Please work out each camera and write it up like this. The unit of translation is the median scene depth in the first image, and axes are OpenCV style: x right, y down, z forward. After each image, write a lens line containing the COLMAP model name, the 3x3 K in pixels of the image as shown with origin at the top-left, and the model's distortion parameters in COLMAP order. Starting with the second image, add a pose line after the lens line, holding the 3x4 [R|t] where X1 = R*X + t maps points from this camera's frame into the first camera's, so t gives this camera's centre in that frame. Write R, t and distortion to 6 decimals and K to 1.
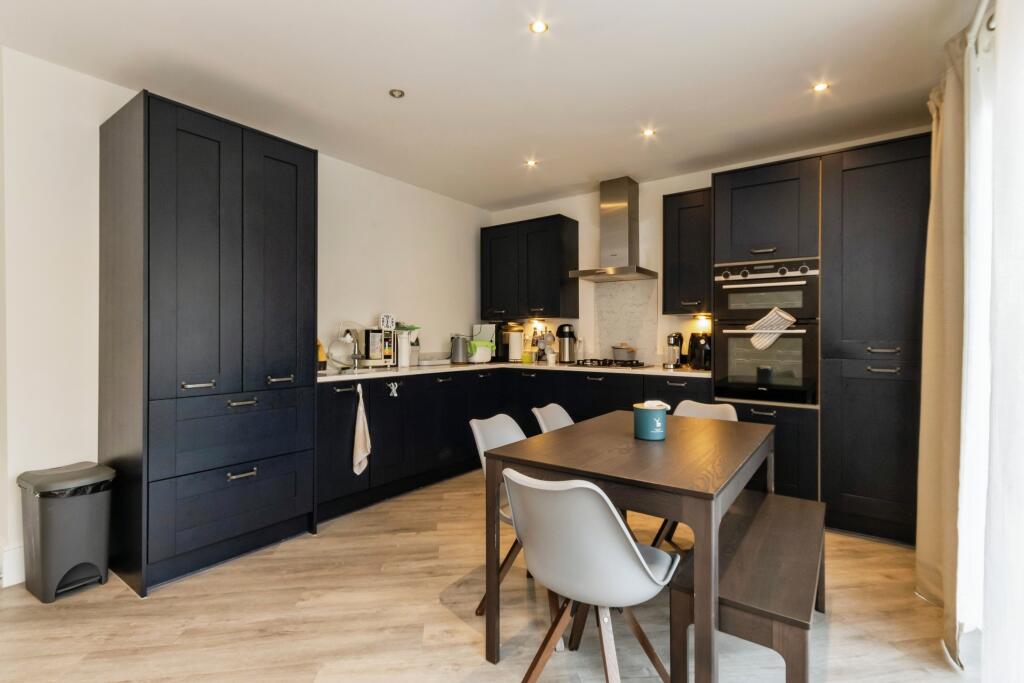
lens RADIAL K [[471.0, 0, 513.5], [0, 471.0, 340.3], [0, 0, 1]] dist [0.002327, 0.000062]
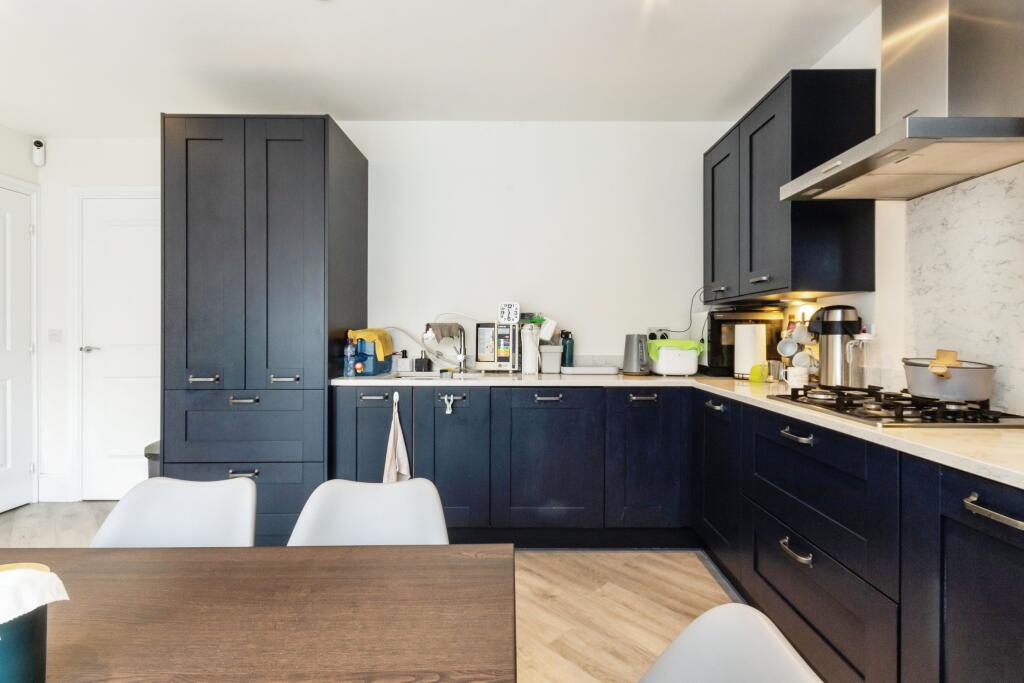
lens RADIAL K [[471.0, 0, 513.1], [0, 471.0, 336.5], [0, 0, 1]] dist [0.002327, 0.000062]
pose [[0.593101, 0.007359, -0.805095, 0.345776], [-0.005632, 0.999972, 0.004991, -0.004912], [0.805109, 0.001574, 0.593125, 0.556788]]
